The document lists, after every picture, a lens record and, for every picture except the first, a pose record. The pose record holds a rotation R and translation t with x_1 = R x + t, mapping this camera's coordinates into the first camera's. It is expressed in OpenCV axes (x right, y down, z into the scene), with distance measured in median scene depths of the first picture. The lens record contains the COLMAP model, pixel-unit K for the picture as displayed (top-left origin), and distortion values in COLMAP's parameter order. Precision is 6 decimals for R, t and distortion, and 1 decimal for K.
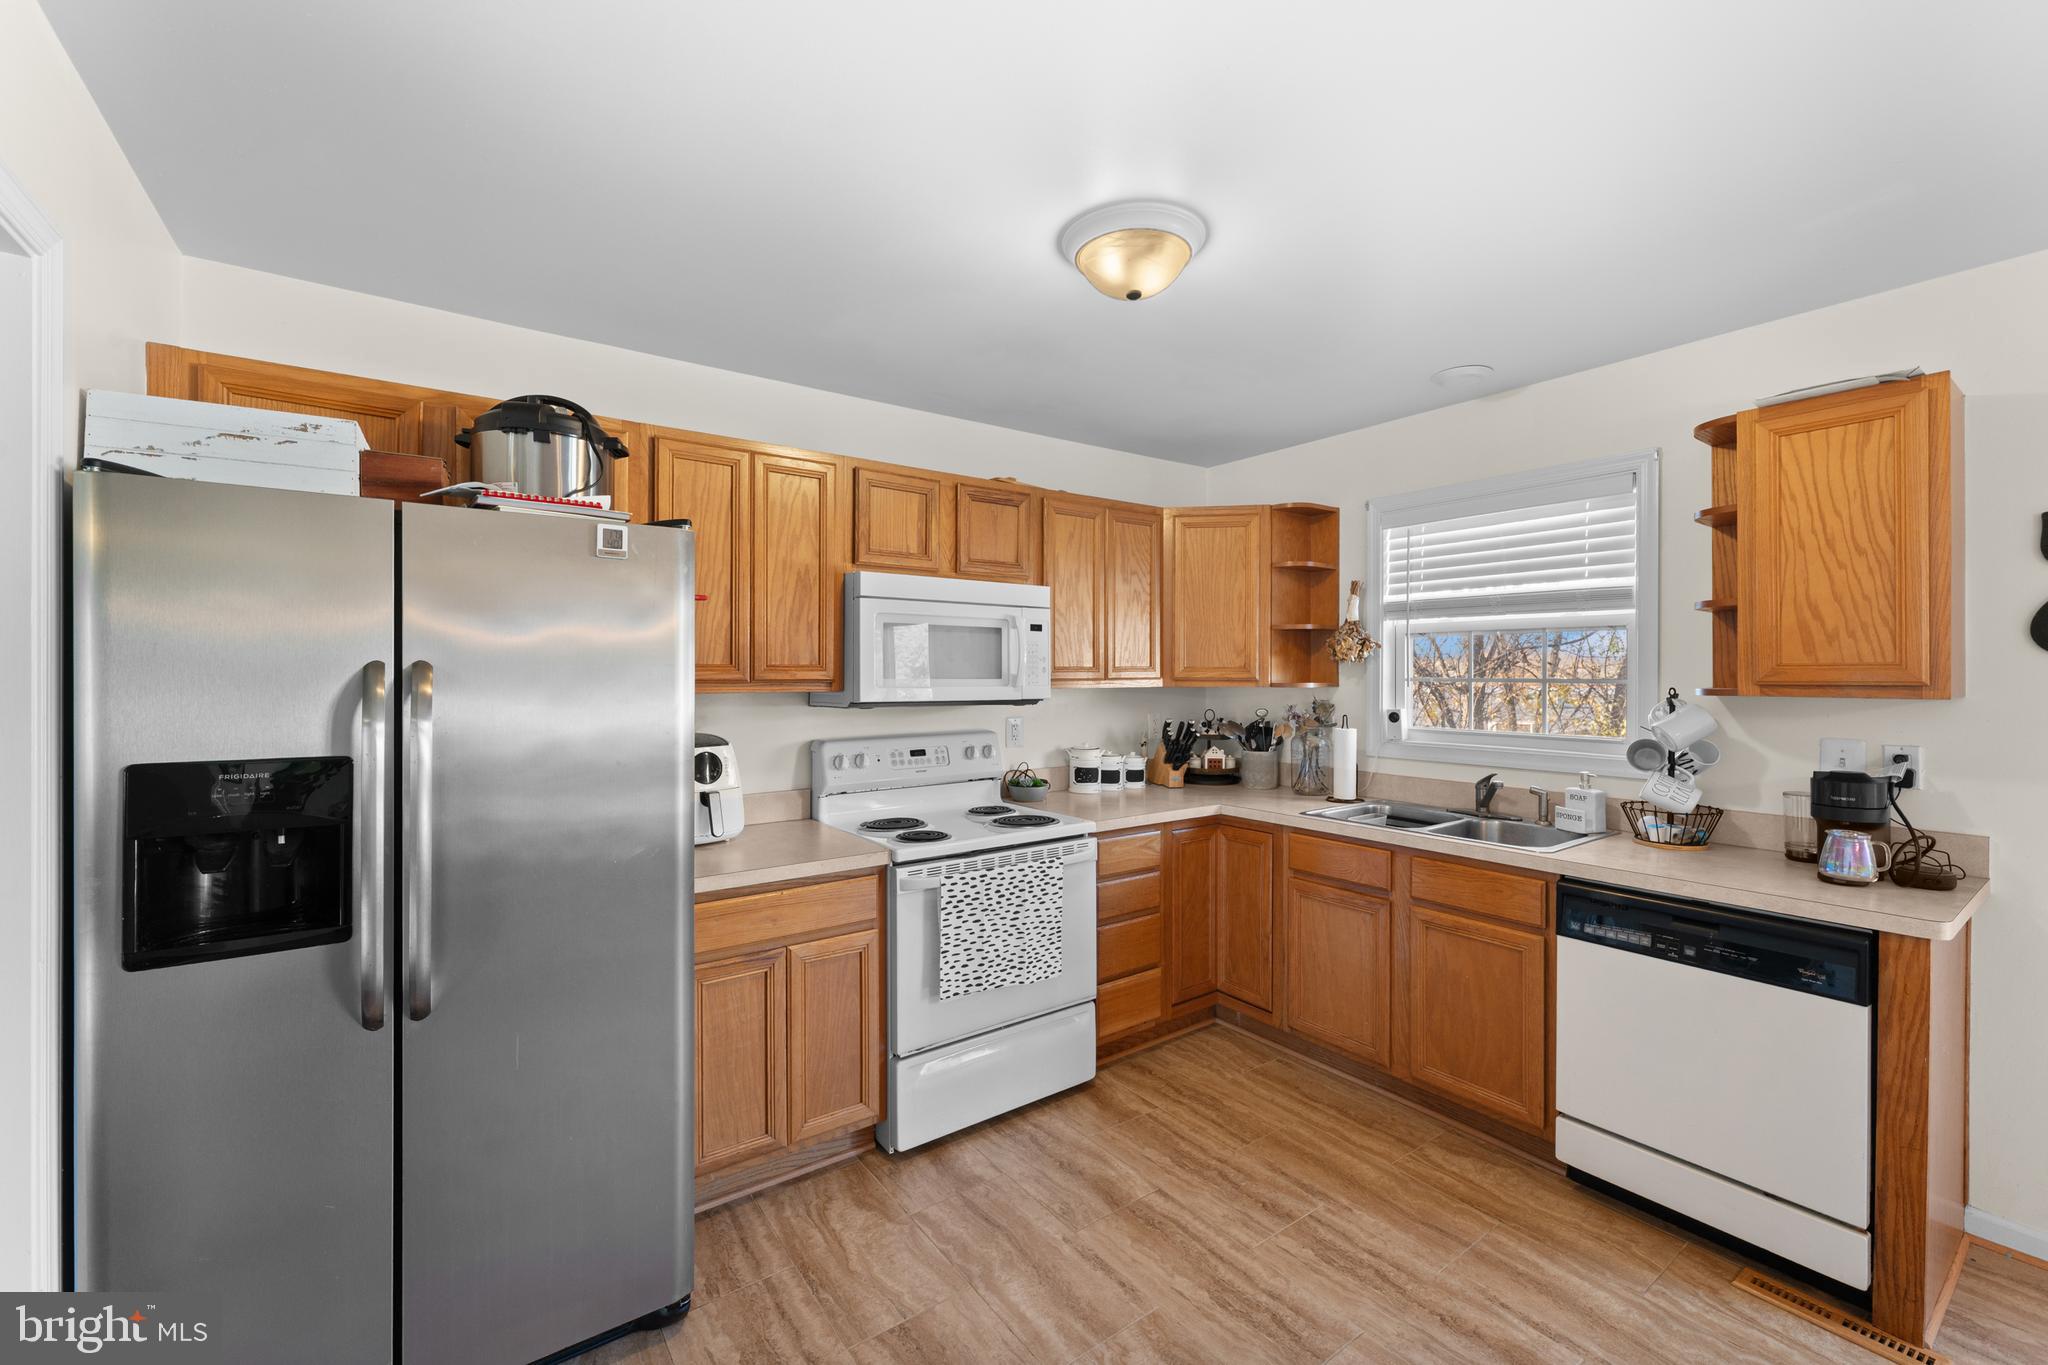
lens RADIAL K [[824.1, 0, 1017.2], [0, 824.1, 680.1], [0, 0, 1]] dist [-0.000273, 0.000067]
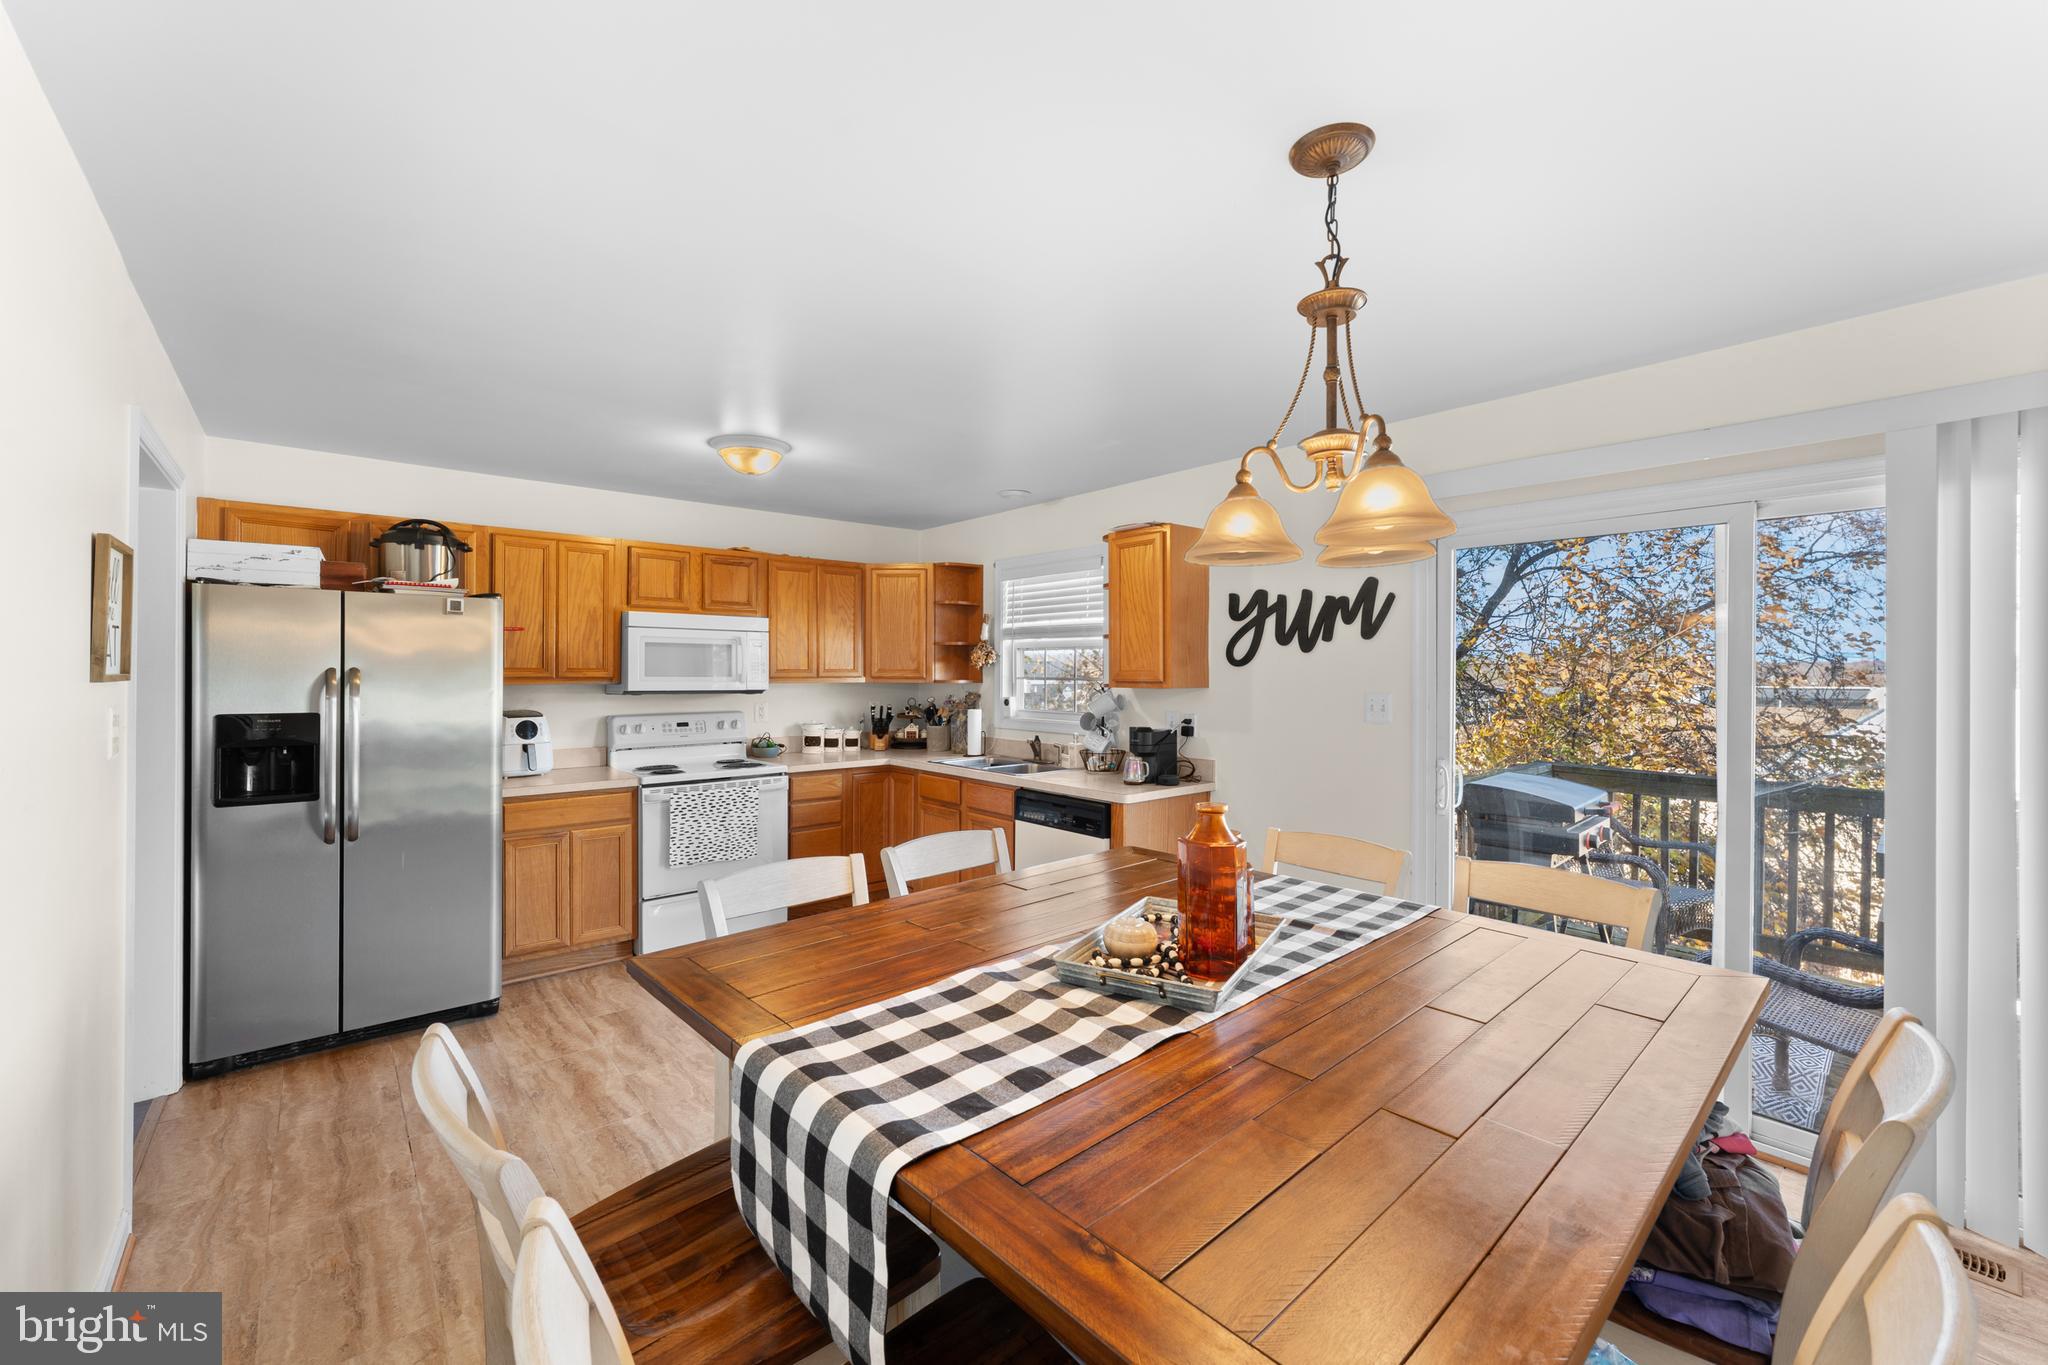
lens RADIAL K [[797.8, 0, 1000.7], [0, 797.8, 676.3], [0, 0, 1]] dist [-0.001098, -0.000049]
pose [[0.996471, 0.002748, 0.083895, 0.353710], [-0.002618, 0.999995, -0.001664, -0.001394], [-0.083900, 0.001439, 0.996473, -0.550708]]
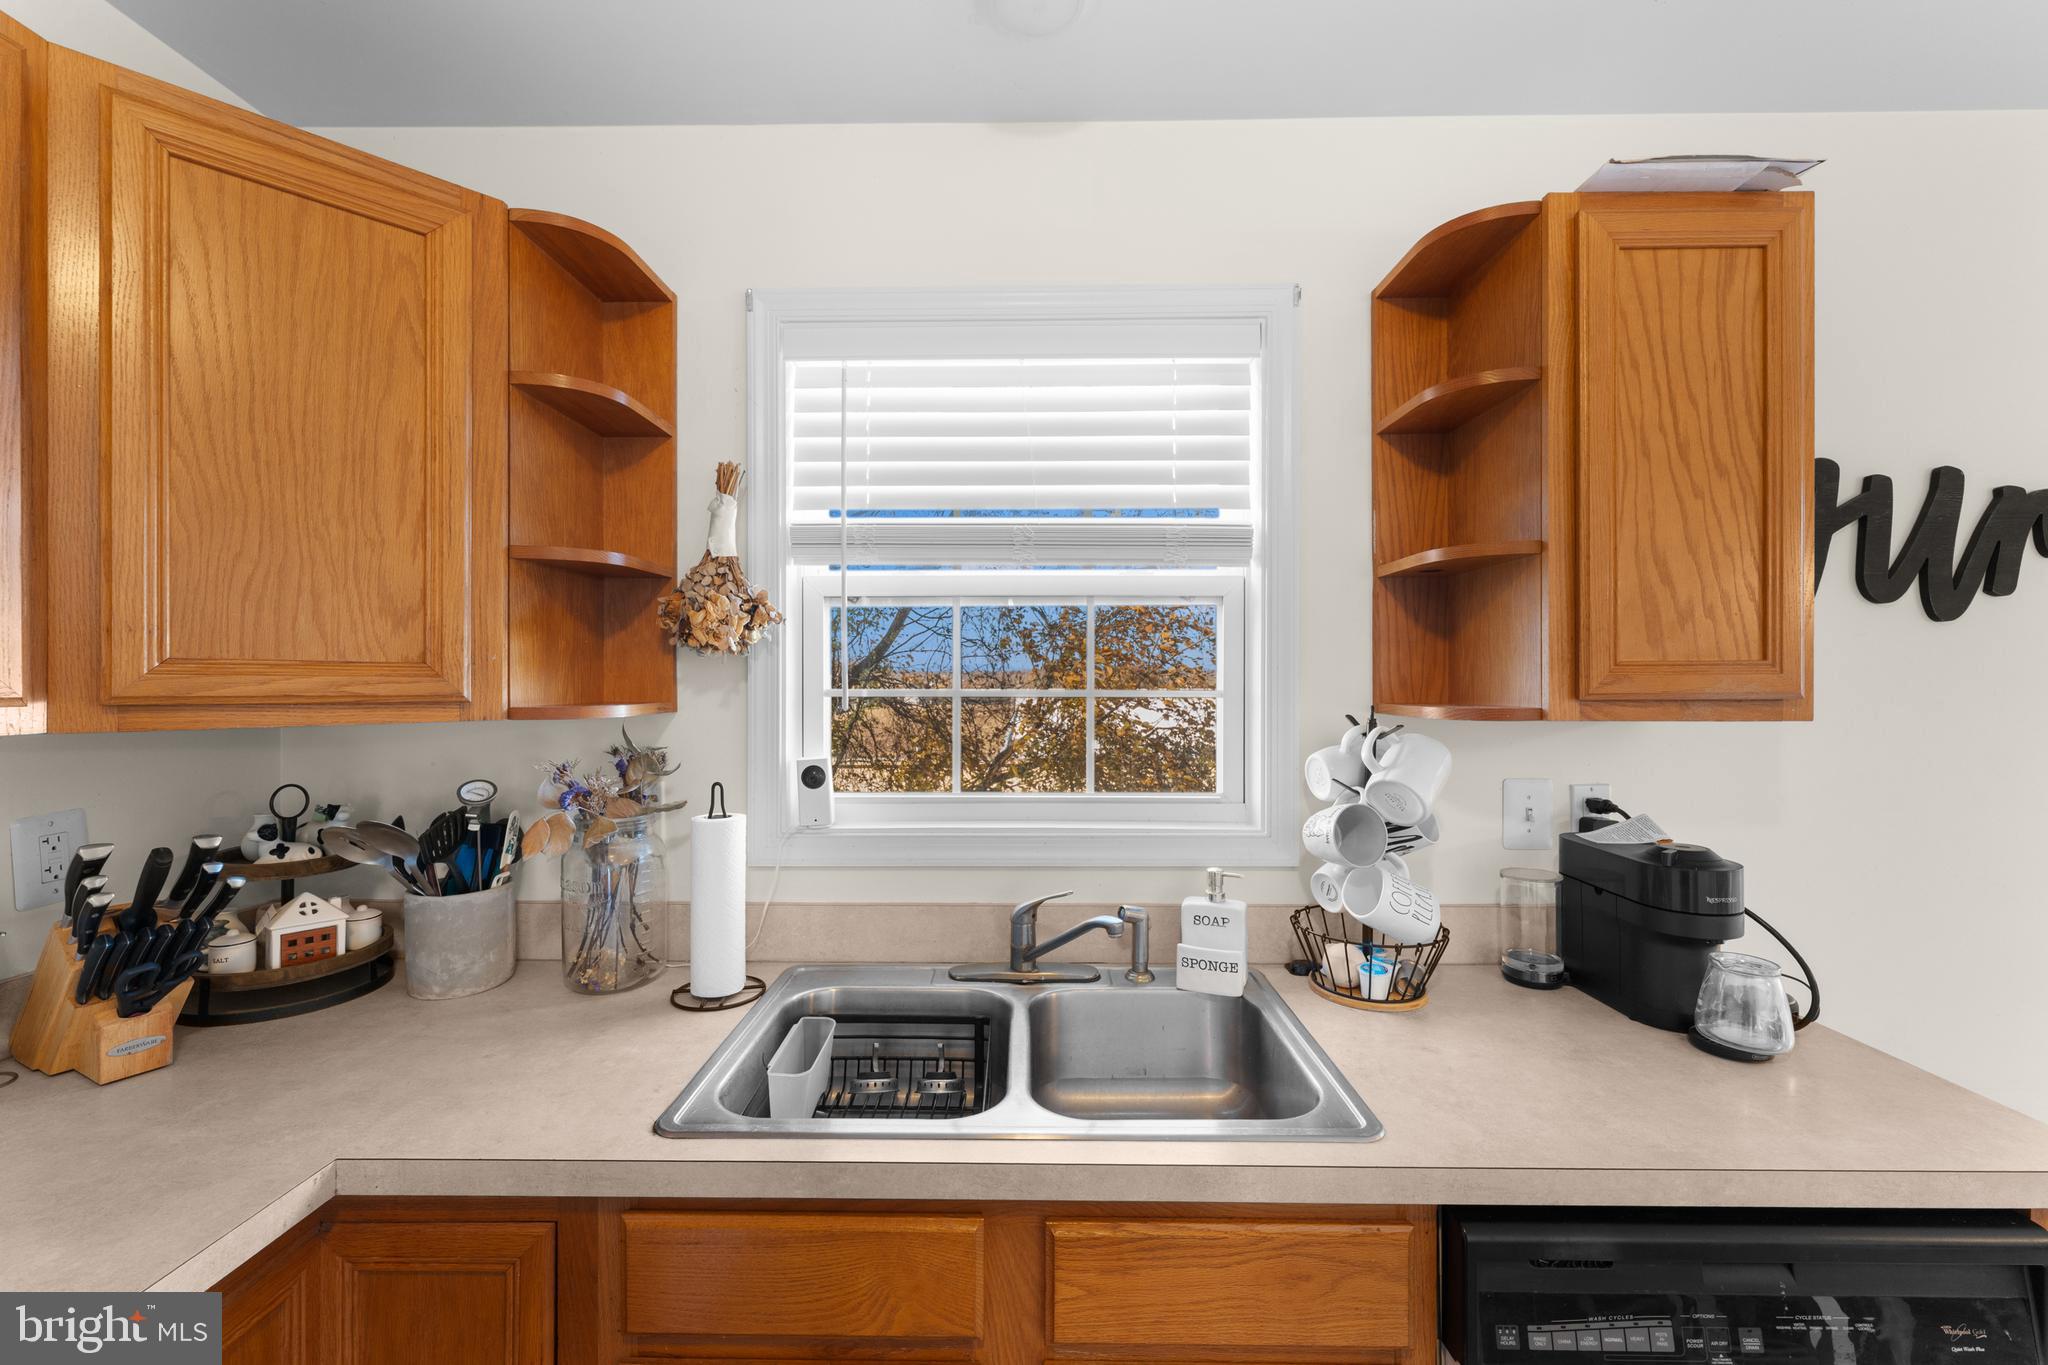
lens RADIAL K [[824.1, 0, 1017.2], [0, 824.1, 680.1], [0, 0, 1]] dist [-0.000273, 0.000067]
pose [[0.588969, -0.000873, 0.808155, 0.173042], [0.007969, 0.999957, -0.004728, -0.005800], [-0.808117, 0.009225, 0.588950, 0.708399]]
